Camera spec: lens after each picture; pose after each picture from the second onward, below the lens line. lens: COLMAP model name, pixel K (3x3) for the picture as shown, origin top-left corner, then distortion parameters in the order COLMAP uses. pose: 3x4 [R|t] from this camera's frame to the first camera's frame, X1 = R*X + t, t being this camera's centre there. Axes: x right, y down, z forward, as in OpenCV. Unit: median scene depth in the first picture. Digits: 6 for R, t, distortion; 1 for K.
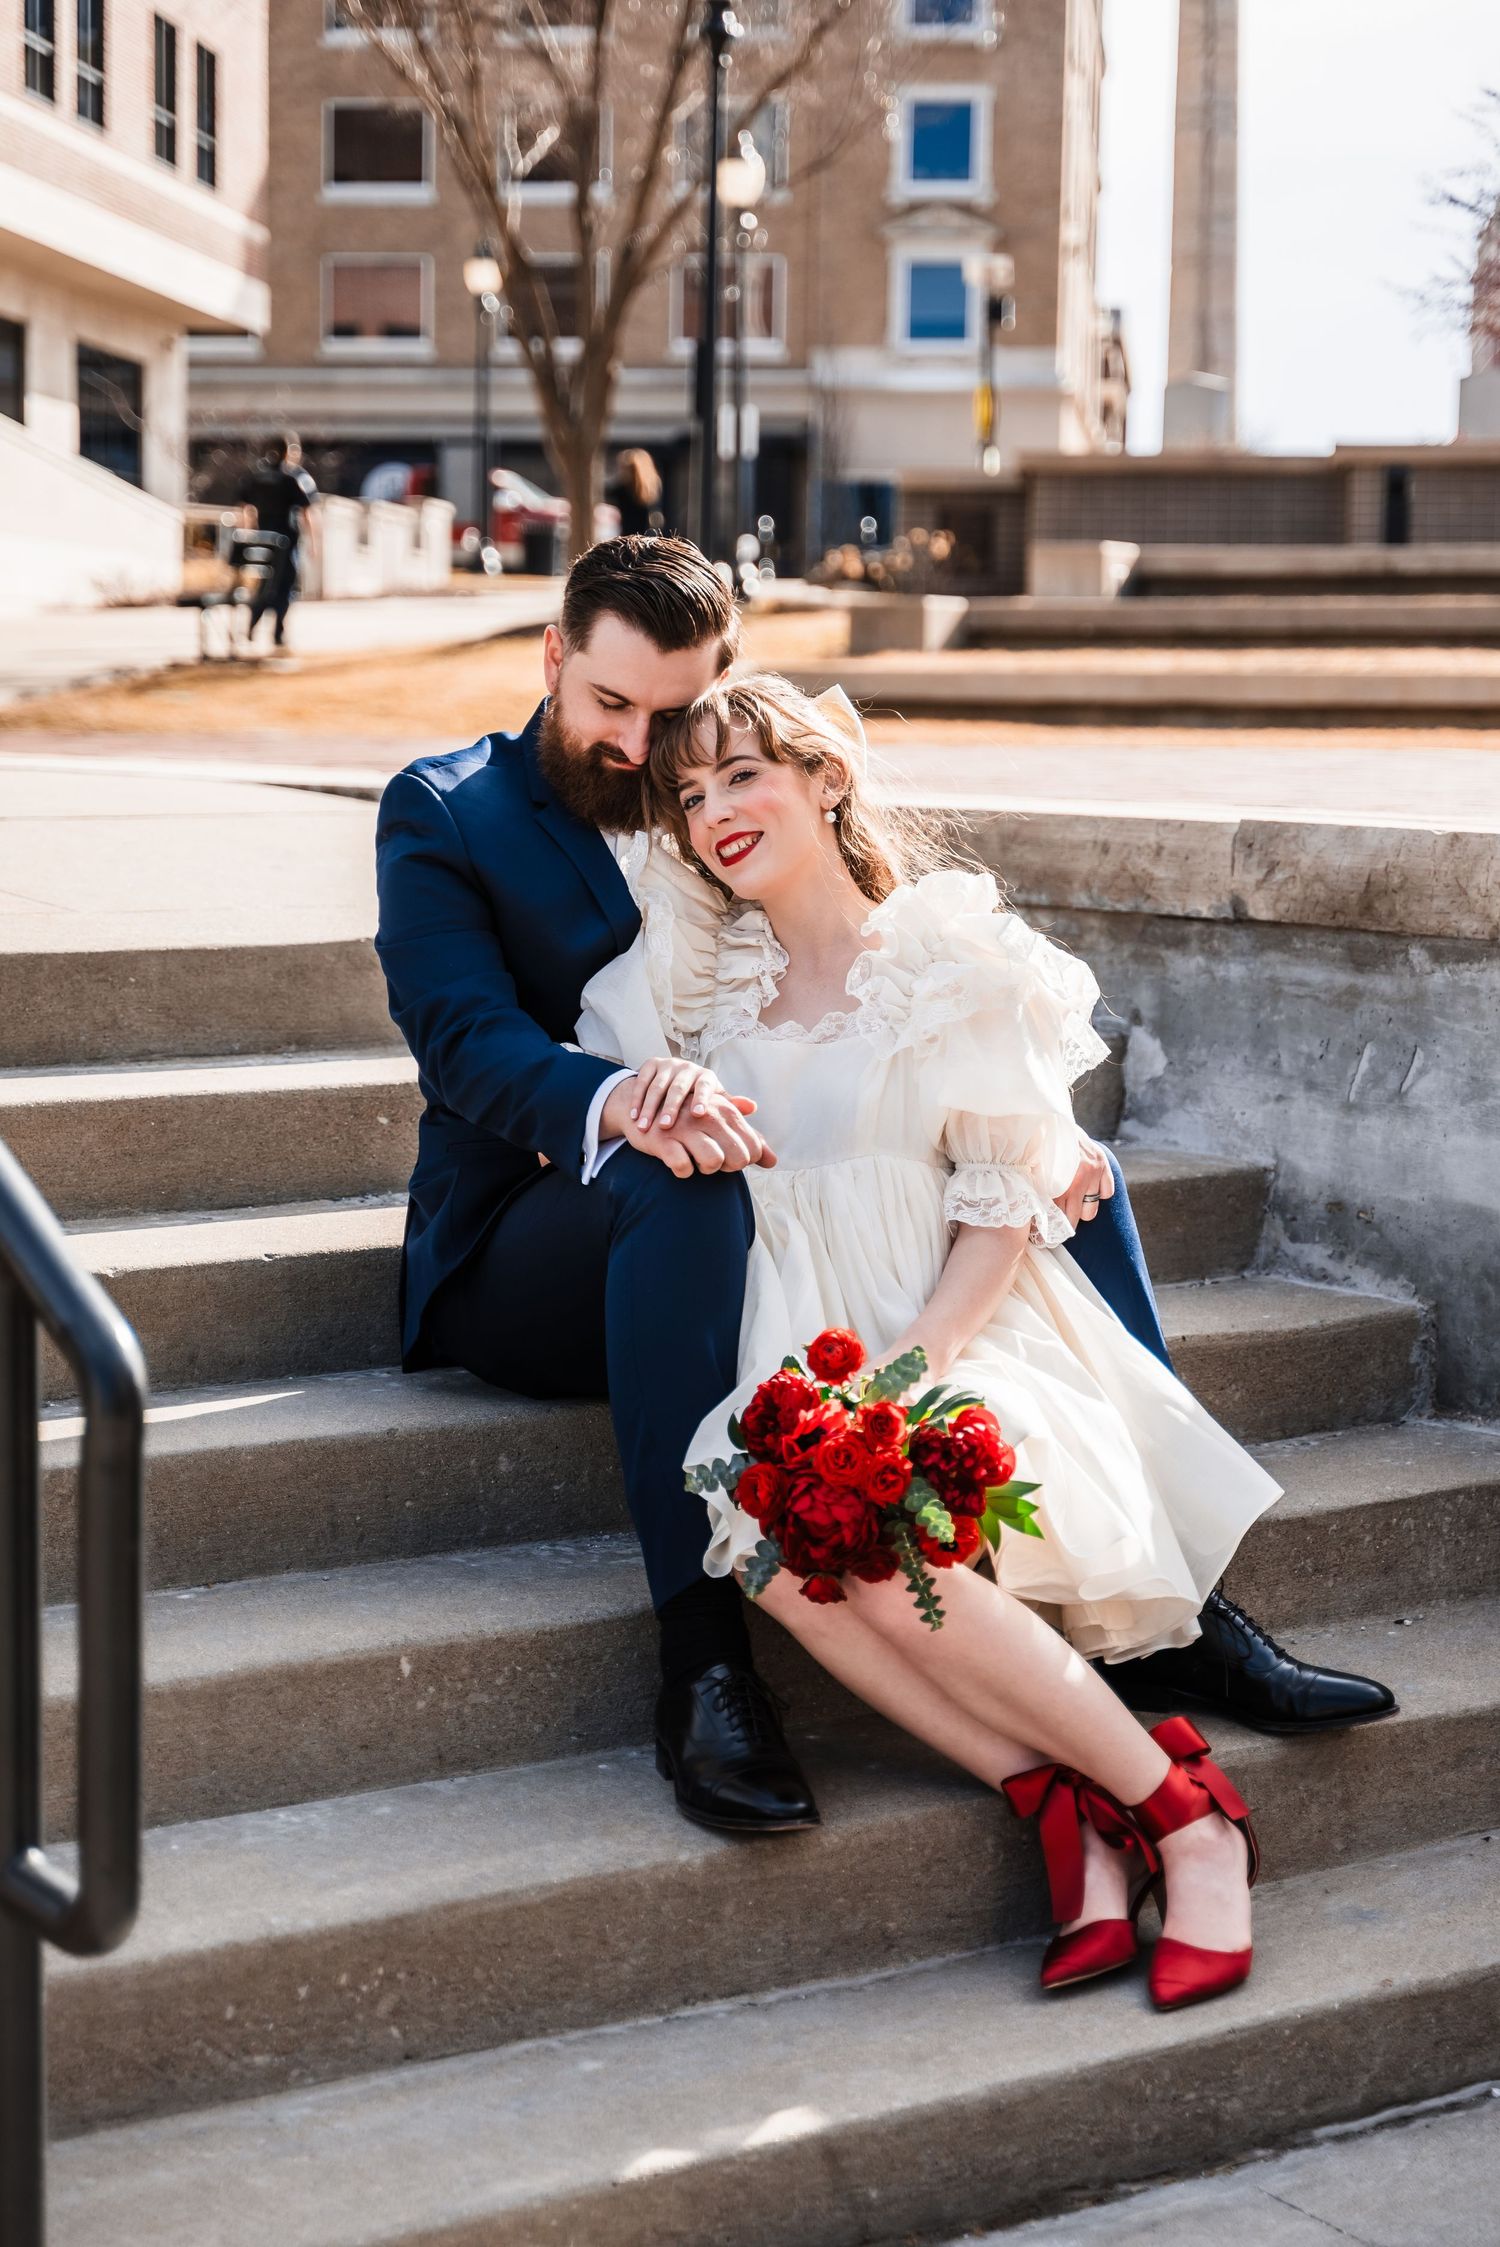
lens RADIAL K [[3908.6, 0, 742.2], [0, 3908.6, 1116.8], [0, 0, 1]] dist [0.006356, 0.000000]
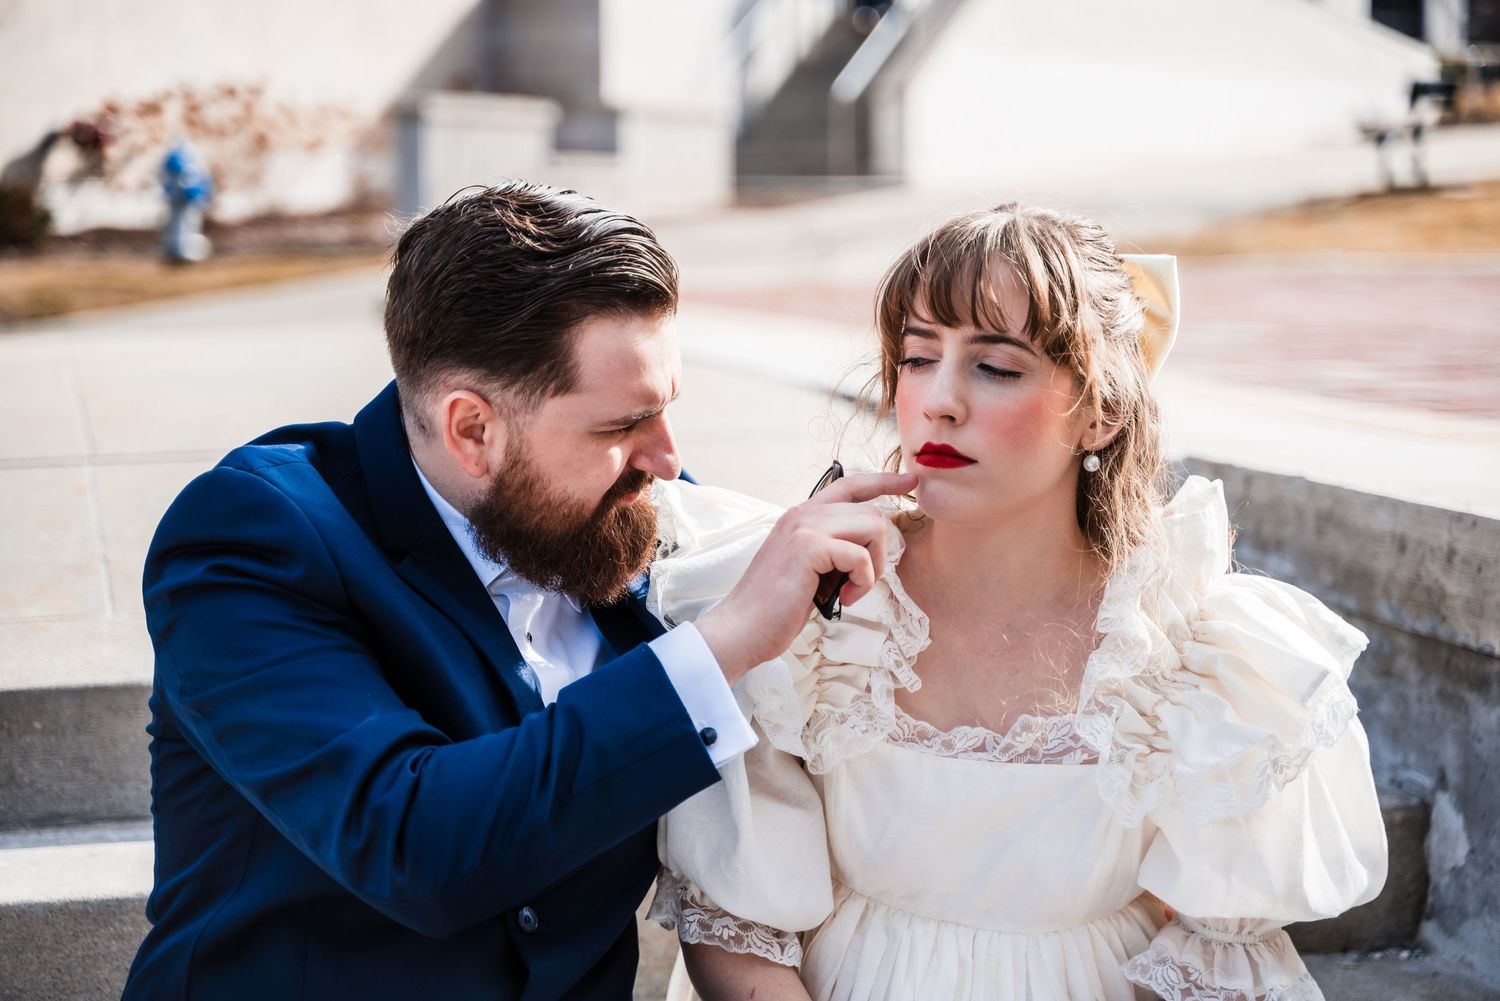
lens RADIAL K [[3189.3, 0, 748.0], [0, 3189.3, 494.0], [0, 0, 1]] dist [-0.040843, 0.000000]
pose [[0.930450, 0.008323, -0.366325, 0.217869], [-0.014388, 0.999801, -0.013830, -0.075641], [0.366137, 0.018139, 0.930384, 0.447841]]
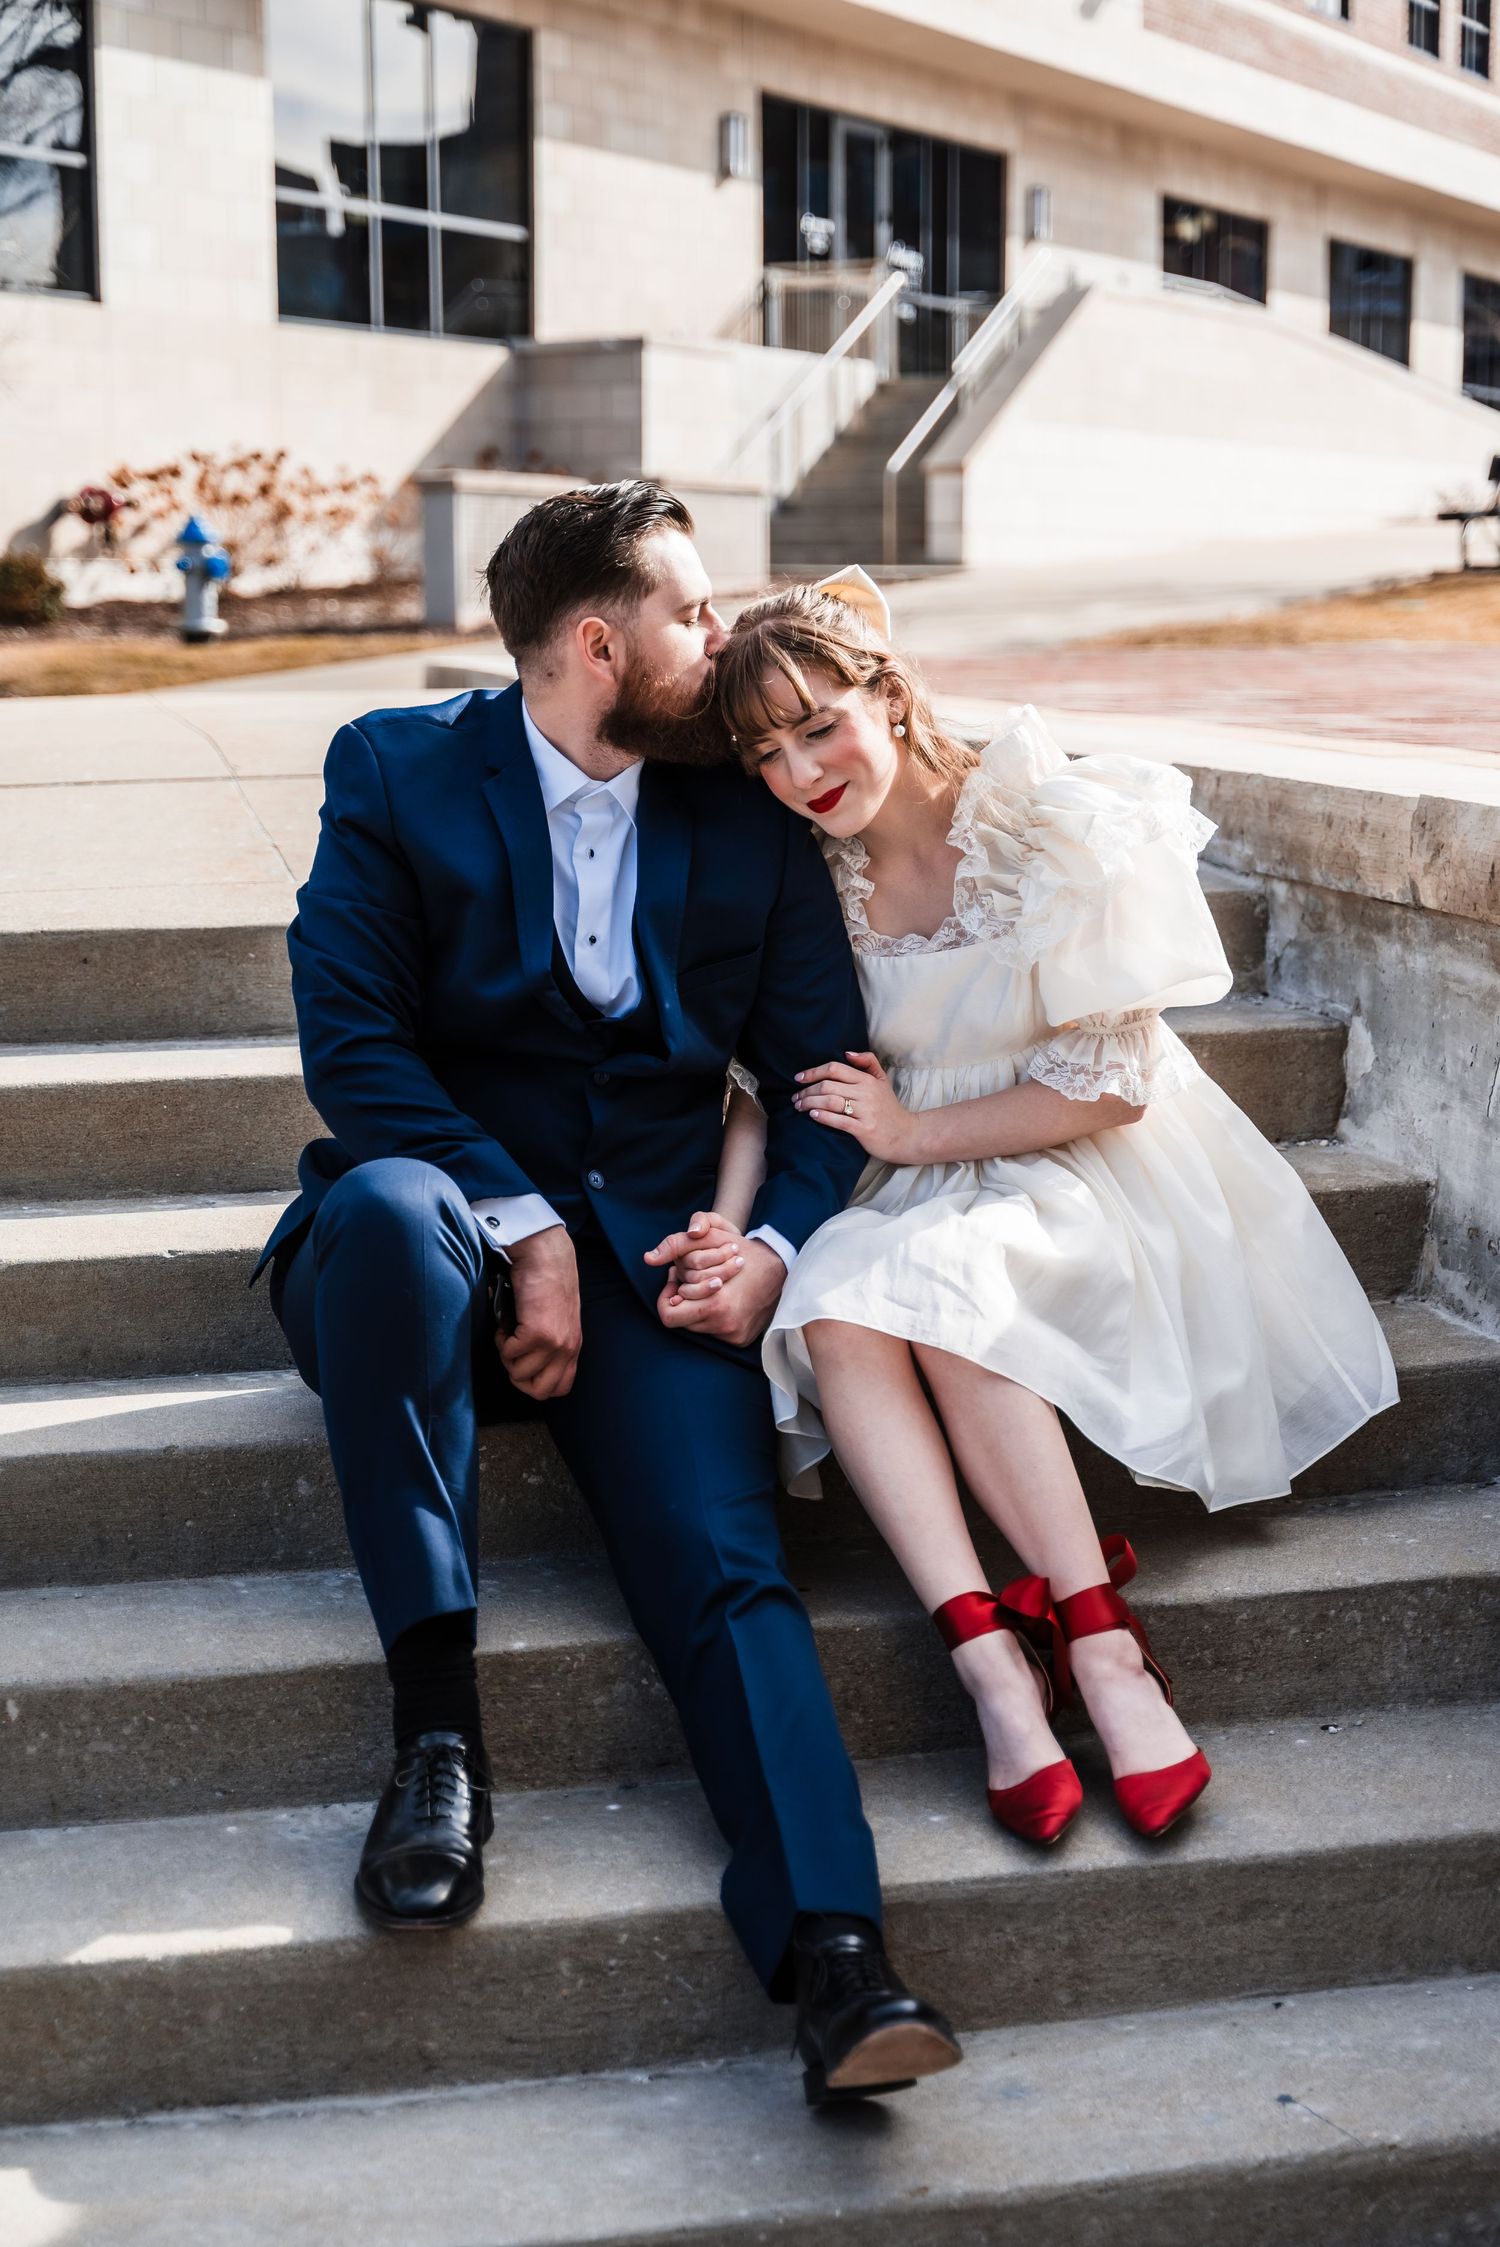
lens RADIAL K [[3443.8, 0, 769.3], [0, 3443.8, 1176.0], [0, 0, 1]] dist [0.002630, 0.000000]
pose [[0.928557, 0.044254, -0.368543, 0.302222], [-0.022102, 0.997698, 0.064115, -0.038300], [0.370532, -0.051389, 0.927397, 0.216899]]
